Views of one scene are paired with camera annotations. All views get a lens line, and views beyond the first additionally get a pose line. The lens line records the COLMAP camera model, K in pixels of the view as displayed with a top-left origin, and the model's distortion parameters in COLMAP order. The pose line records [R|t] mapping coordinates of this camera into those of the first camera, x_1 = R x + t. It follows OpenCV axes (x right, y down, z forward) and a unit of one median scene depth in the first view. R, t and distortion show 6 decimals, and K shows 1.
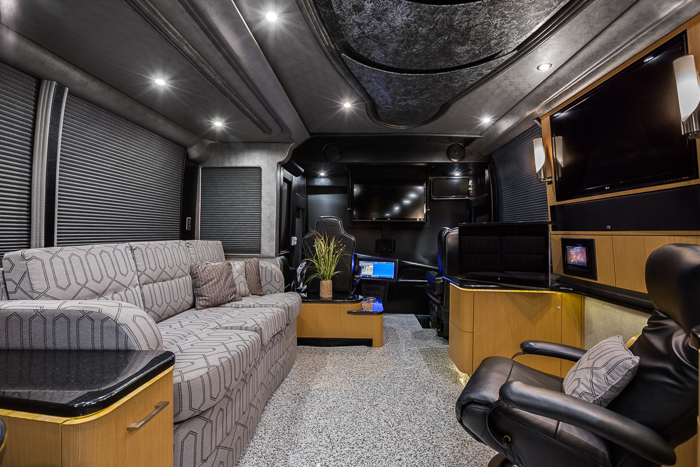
lens RADIAL K [[340.5, 0, 350.0], [0, 340.5, 233.5], [0, 0, 1]] dist [-0.000930, 0.000040]
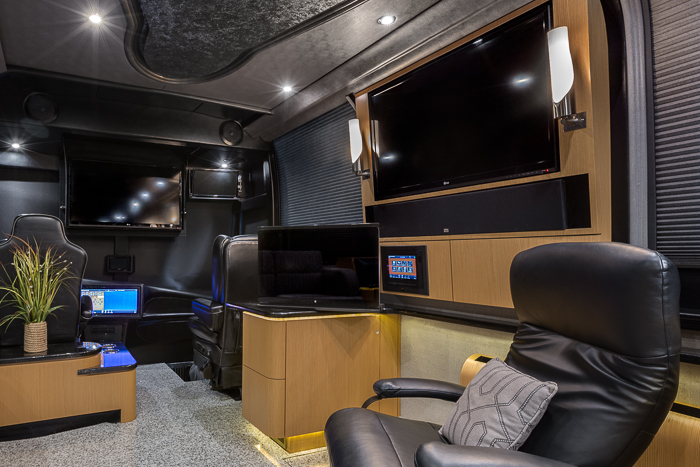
lens RADIAL K [[447.7, 0, 262.7], [0, 447.7, 252.3], [0, 0, 1]] dist [-0.008462, -0.001165]
pose [[0.882365, -0.003647, 0.470552, -0.098282], [0.004798, 0.999988, -0.001247, 0.022075], [-0.470542, 0.003358, 0.882371, 0.158591]]
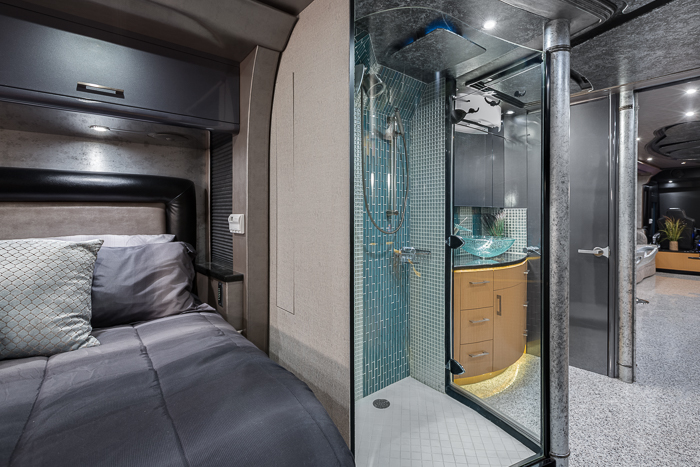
lens RADIAL K [[336.8, 0, 372.4], [0, 336.8, 213.9], [0, 0, 1]] dist [0.000773, -0.000039]
pose [[0.687927, -0.010788, -0.725700, 0.165340], [0.009894, 0.999936, -0.005486, -0.030586], [0.725713, -0.003407, 0.687989, -1.798482]]
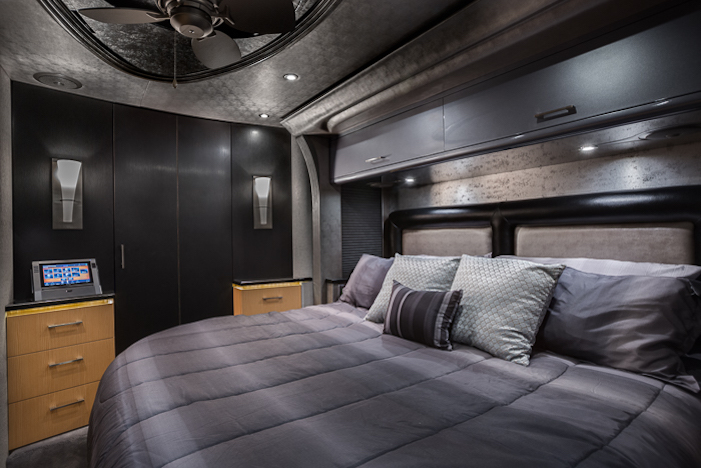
lens RADIAL K [[357.7, 0, 350.5], [0, 357.7, 234.0], [0, 0, 1]] dist [-0.051957, 0.018948]
pose [[-0.789203, -0.000259, -0.614132, 0.090139], [0.004169, 0.999975, -0.005780, -0.040985], [0.614118, -0.007122, -0.789182, -1.553554]]
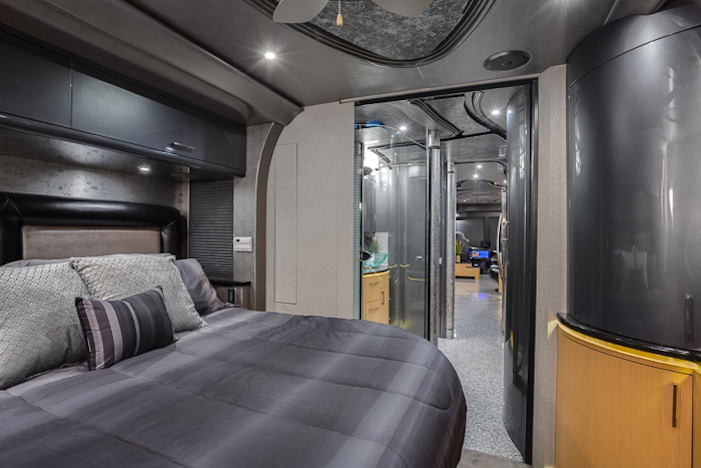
lens RADIAL K [[357.7, 0, 350.5], [0, 357.7, 234.0], [0, 0, 1]] dist [-0.051957, 0.018948]
pose [[0.940609, -0.006806, -0.339424, 0.103602], [0.006127, 0.999977, -0.003073, -0.038585], [0.339437, 0.000811, 0.940628, -2.251250]]
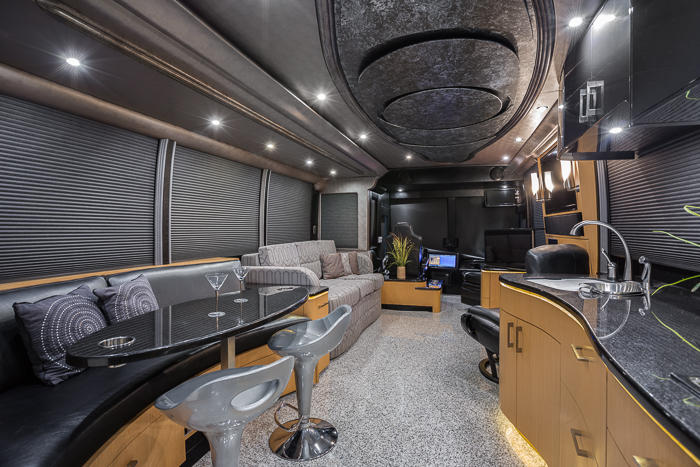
lens RADIAL K [[329.4, 0, 363.5], [0, 329.4, 234.0], [0, 0, 1]] dist [-0.017586, -0.000333]
pose [[0.973684, -0.008065, -0.227761, 0.109220], [0.010979, 0.999873, 0.011531, -0.024318], [0.227639, -0.013729, 0.973649, -0.473732]]
